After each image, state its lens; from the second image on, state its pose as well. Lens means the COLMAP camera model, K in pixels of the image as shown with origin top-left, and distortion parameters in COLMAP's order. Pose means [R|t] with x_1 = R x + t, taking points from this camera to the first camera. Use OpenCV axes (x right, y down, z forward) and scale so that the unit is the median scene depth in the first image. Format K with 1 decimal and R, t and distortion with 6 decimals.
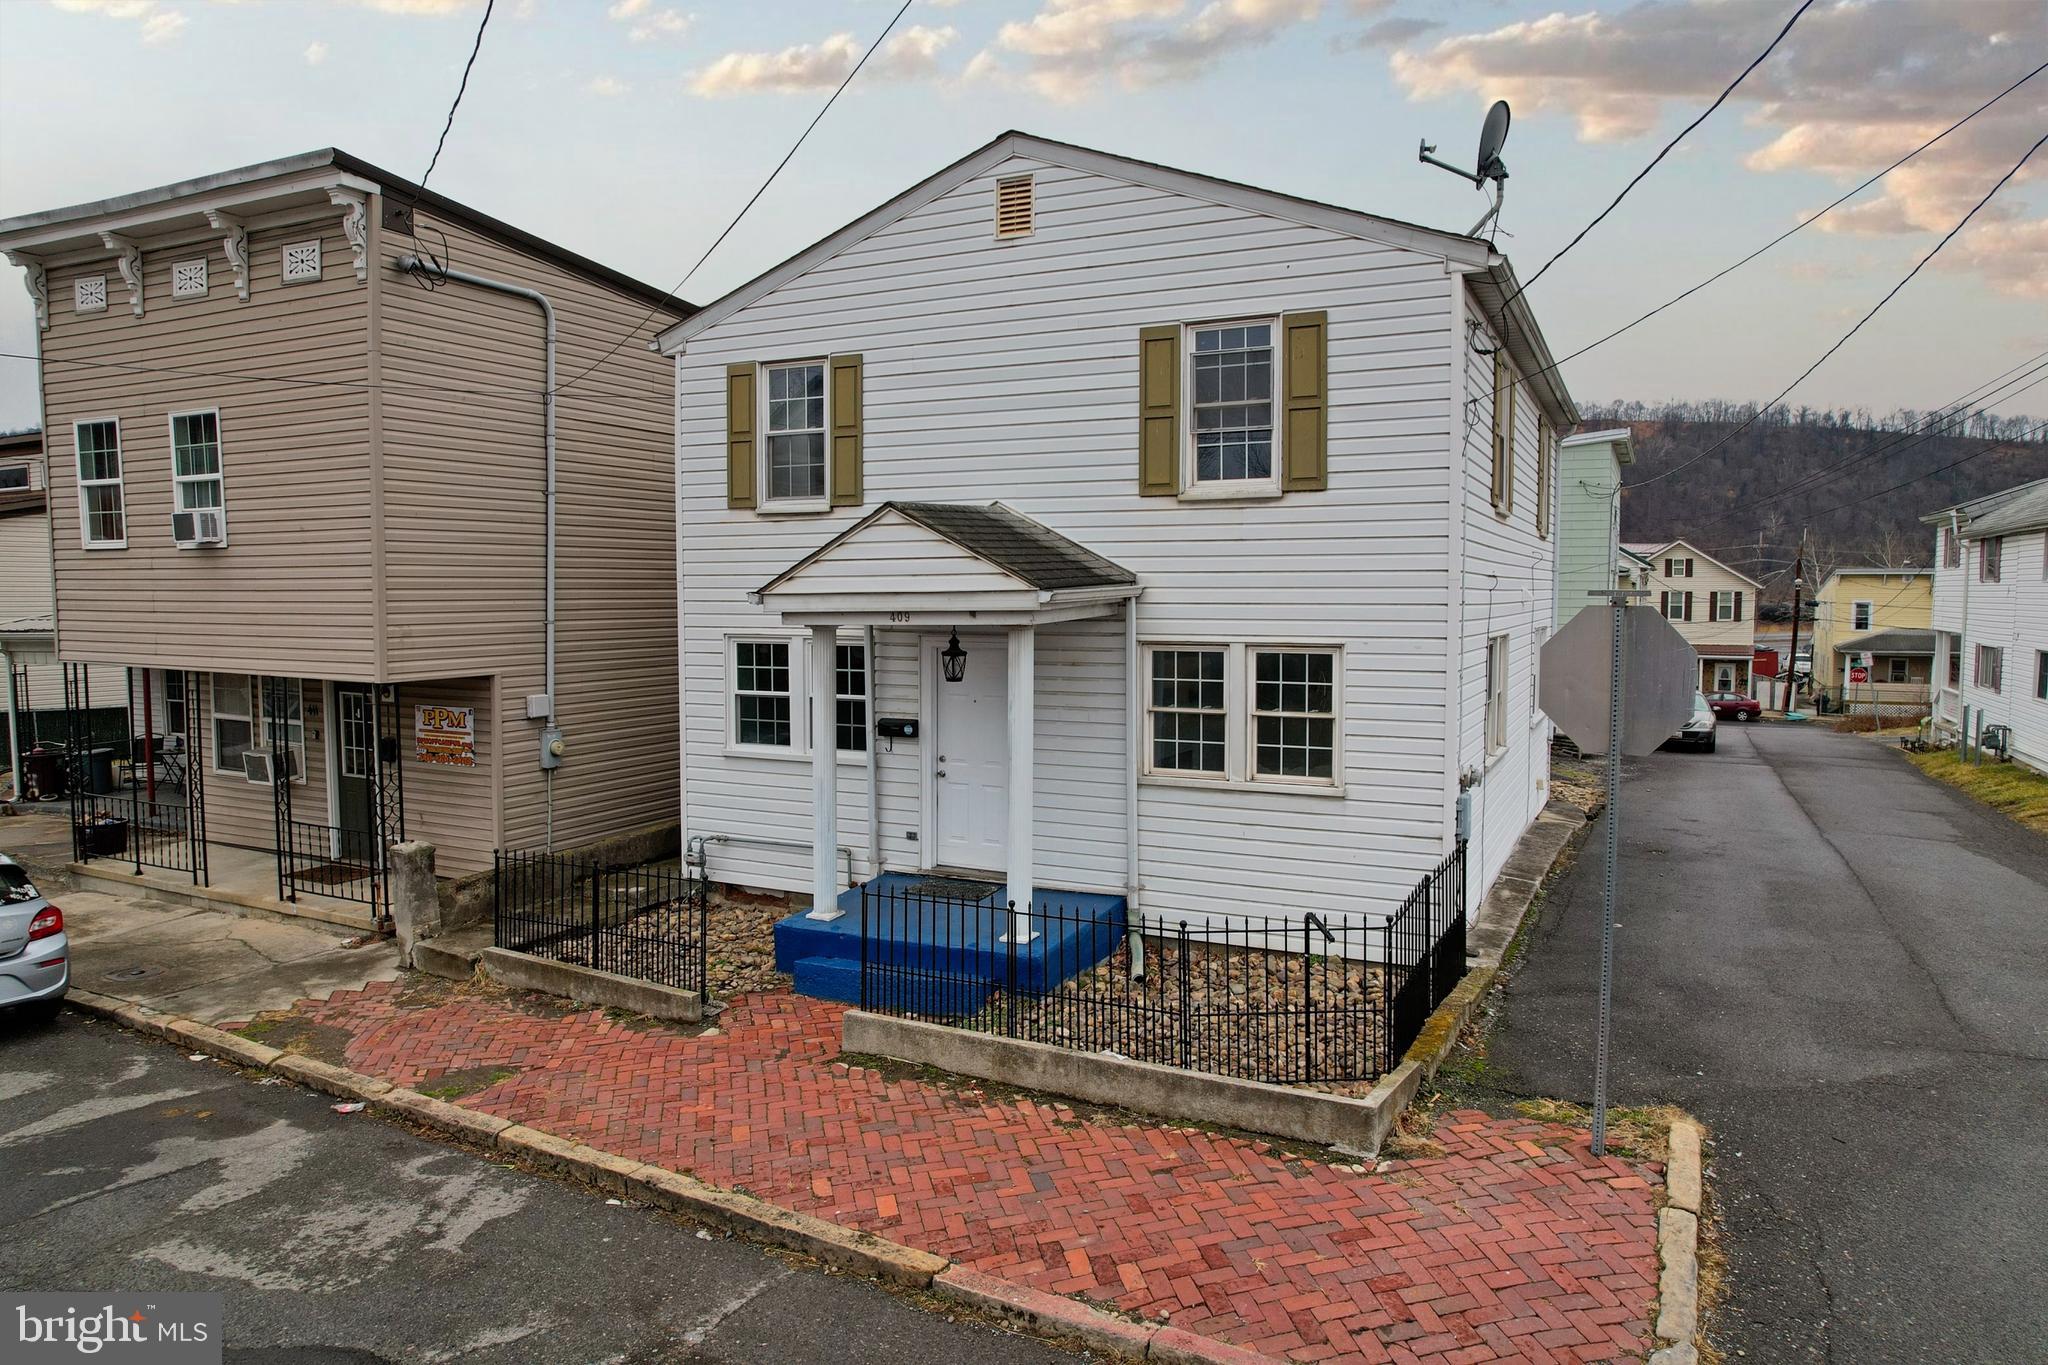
lens RADIAL K [[1311.5, 0, 1028.8], [0, 1311.5, 673.5], [0, 0, 1]] dist [-0.071391, 0.057773]
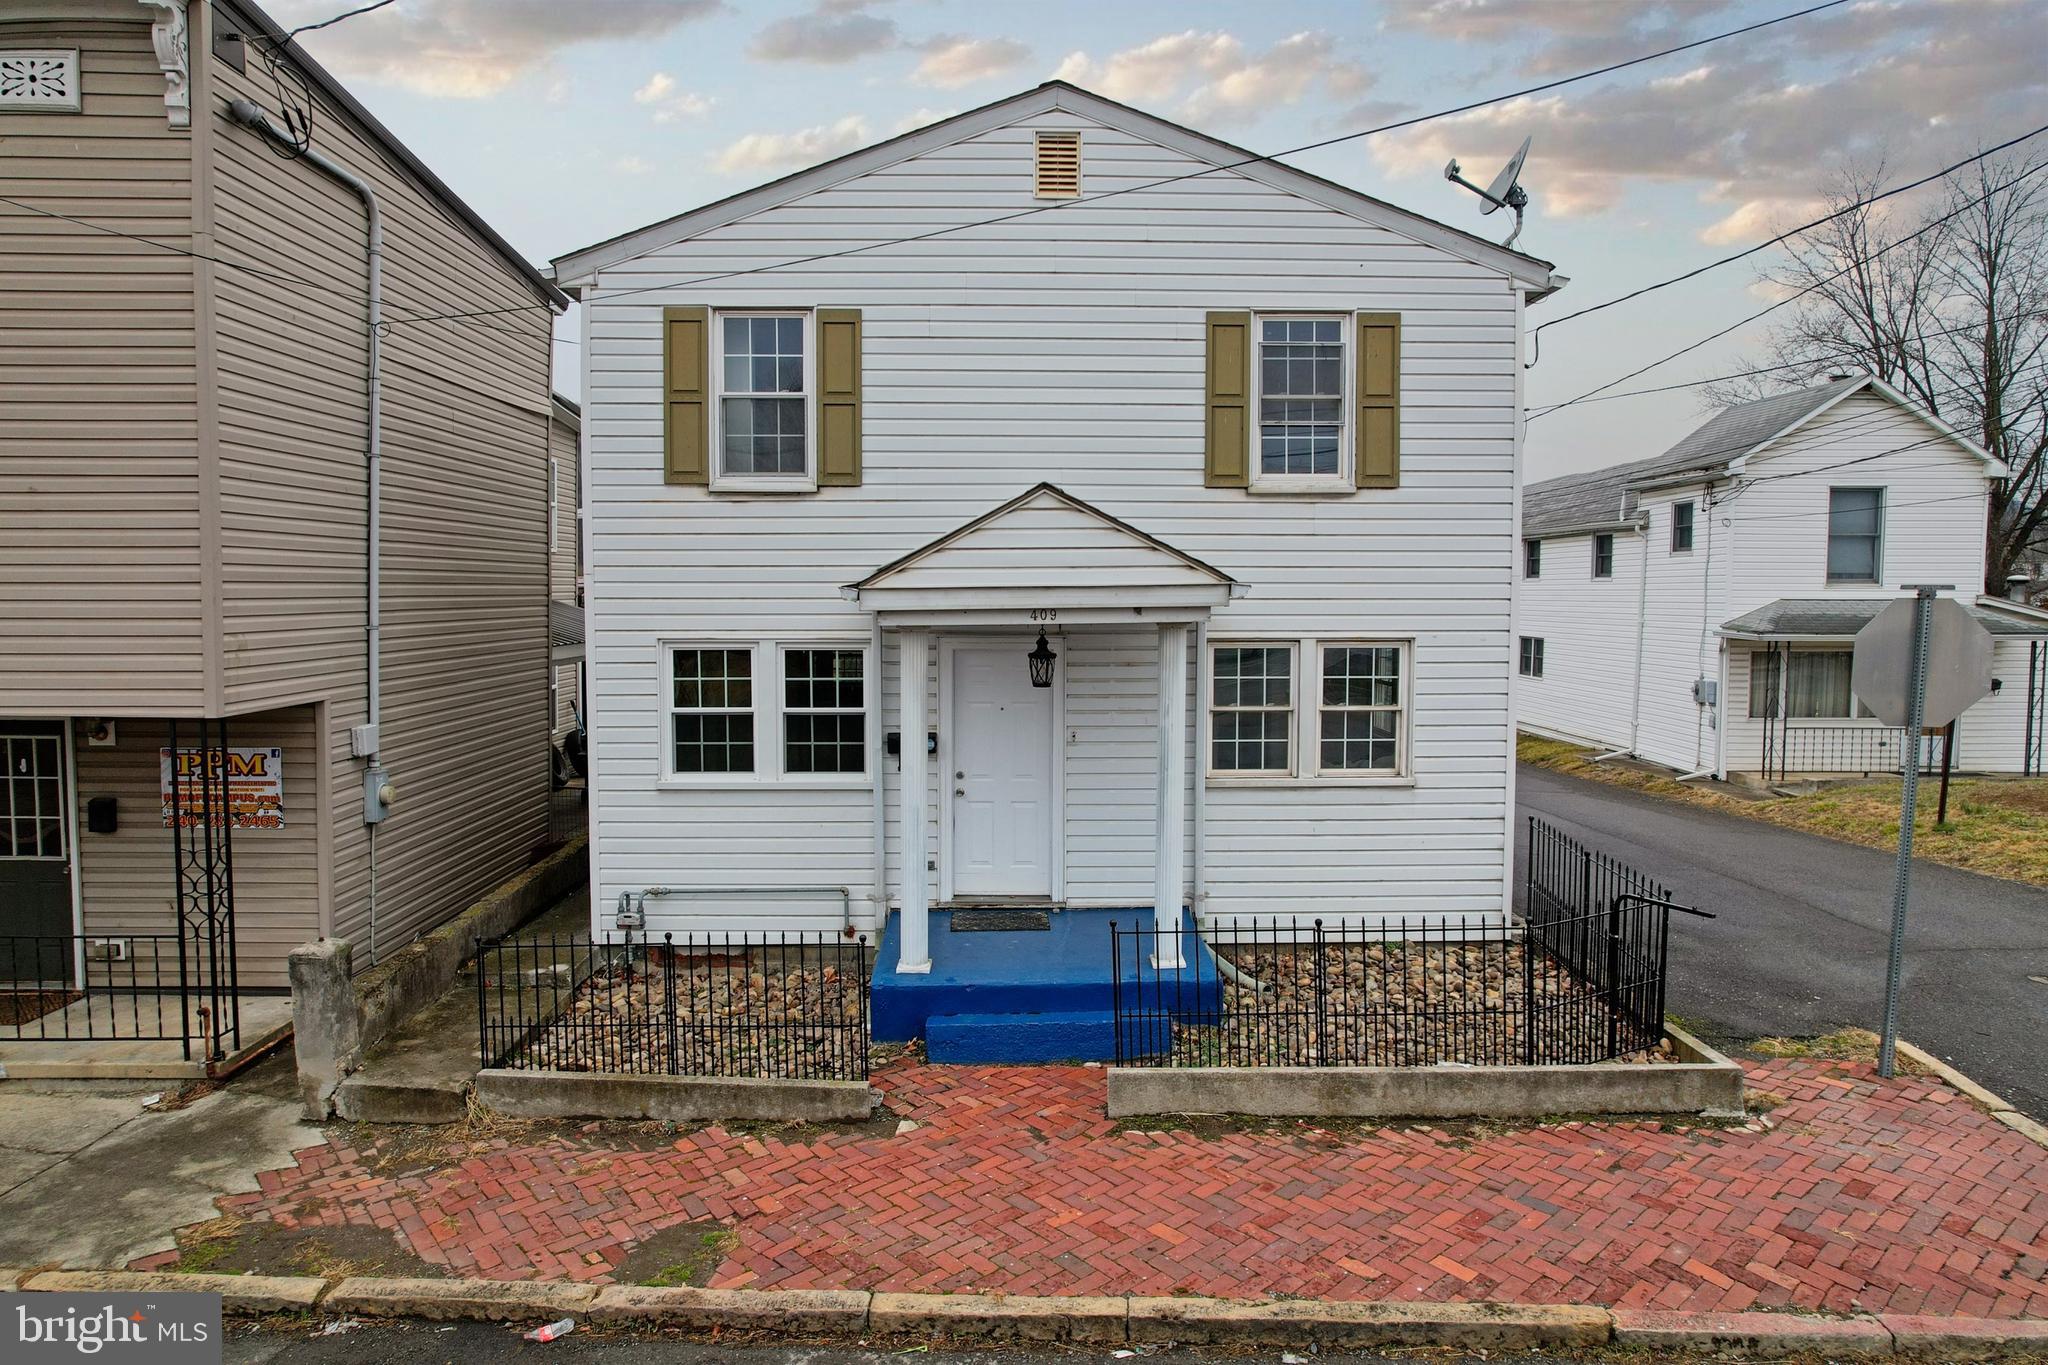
lens RADIAL K [[1311.5, 0, 1031.4], [0, 1311.5, 674.7], [0, 0, 1]] dist [-0.071391, 0.057773]
pose [[0.888758, -0.028739, 0.457476, -0.476371], [0.028266, 0.999569, 0.007880, -0.009574], [-0.457505, 0.005928, 0.889187, 0.211091]]
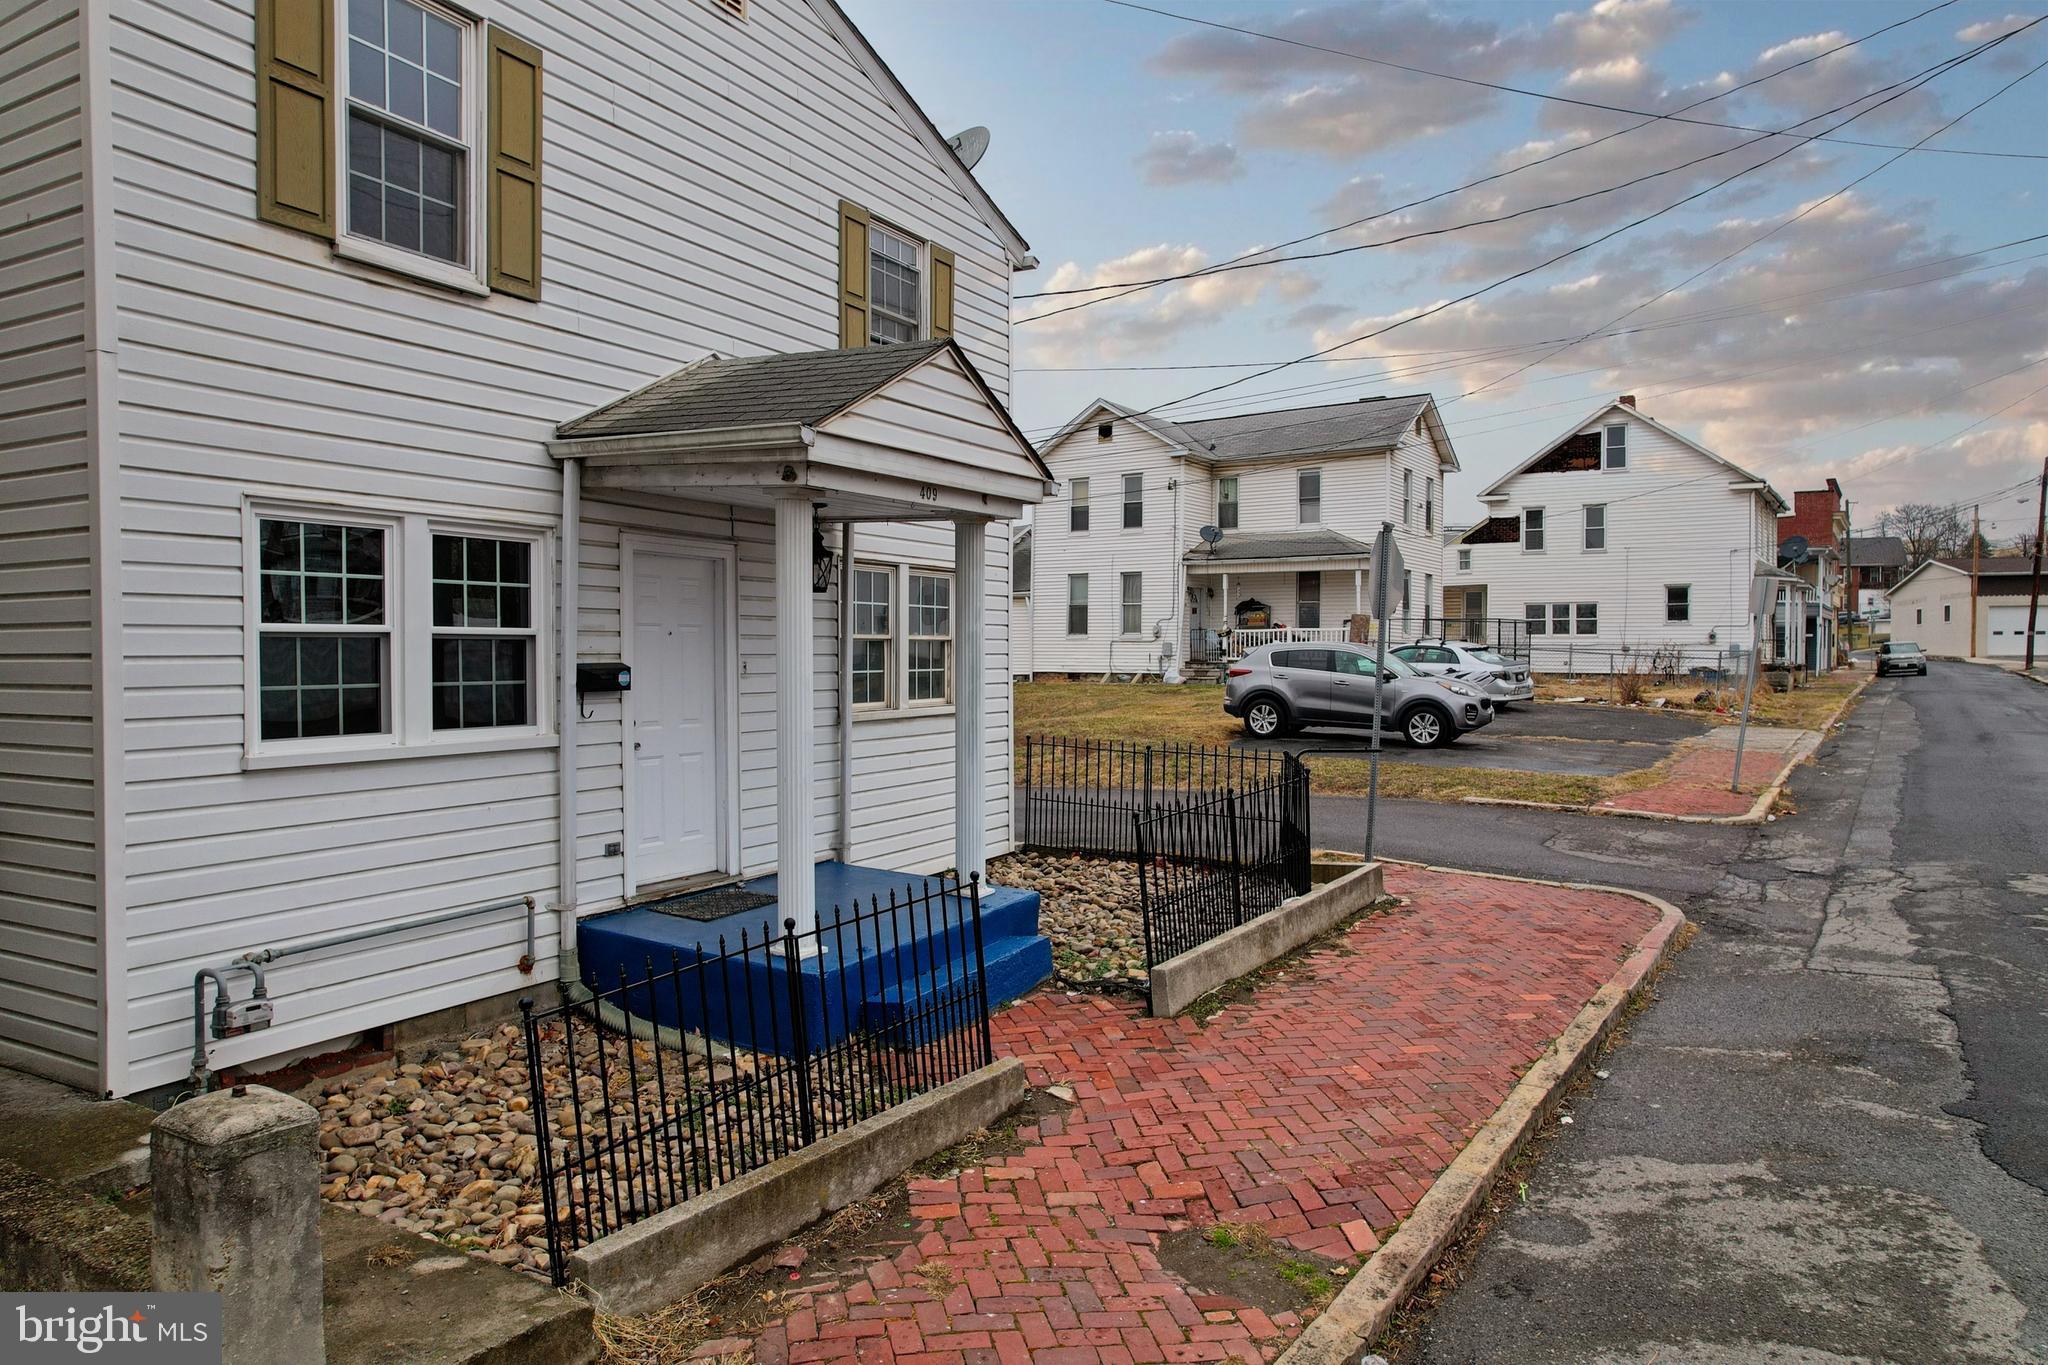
lens RADIAL K [[1311.5, 0, 1026.9], [0, 1311.5, 678.0], [0, 0, 1]] dist [-0.071391, 0.057773]
pose [[0.043665, -0.019361, 0.998859, -0.789992], [0.065121, 0.997741, 0.016493, 0.049839], [-0.996922, 0.064327, 0.044827, 0.860896]]
